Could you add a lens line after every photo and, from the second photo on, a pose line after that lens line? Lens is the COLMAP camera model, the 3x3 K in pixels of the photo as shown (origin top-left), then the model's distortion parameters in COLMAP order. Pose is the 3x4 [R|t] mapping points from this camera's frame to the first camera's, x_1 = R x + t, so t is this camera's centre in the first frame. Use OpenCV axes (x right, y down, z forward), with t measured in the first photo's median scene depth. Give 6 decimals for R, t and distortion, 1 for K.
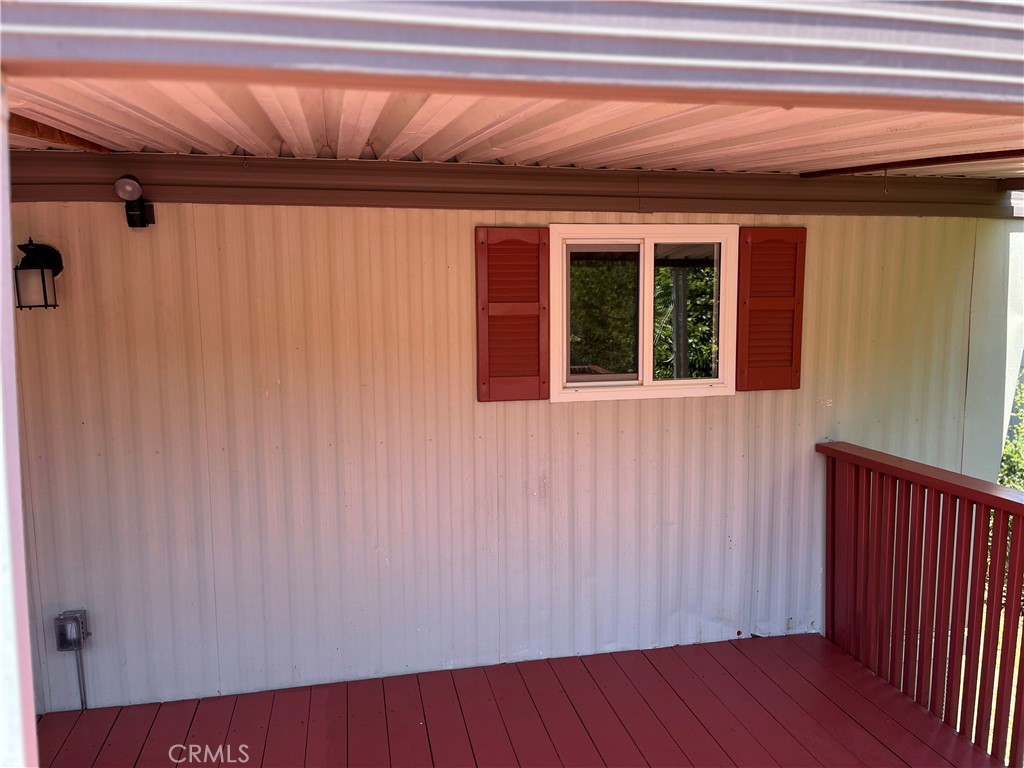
lens RADIAL K [[779.9, 0, 512.0], [0, 779.9, 384.0], [0, 0, 1]] dist [0.090842, -0.148007]
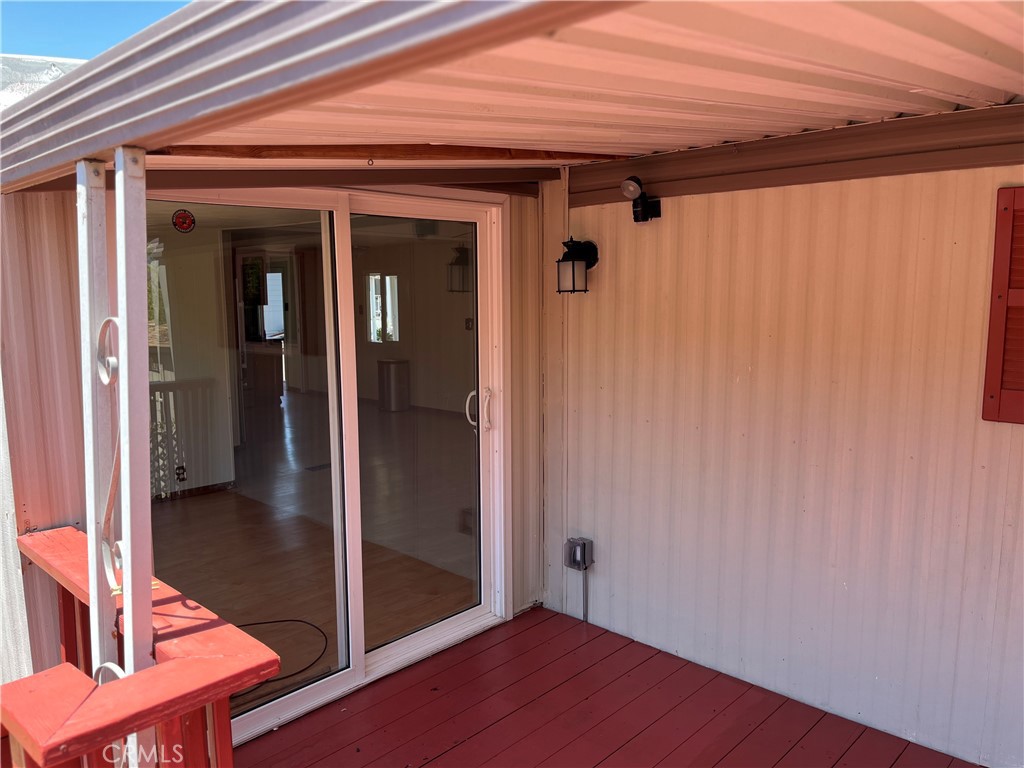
lens RADIAL K [[779.9, 0, 512.0], [0, 779.9, 384.0], [0, 0, 1]] dist [0.090842, -0.148007]
pose [[0.560623, 0.106496, -0.821195, 0.331416], [-0.089202, 0.993692, 0.067969, -0.023505], [0.823253, 0.035147, 0.566586, 0.191686]]
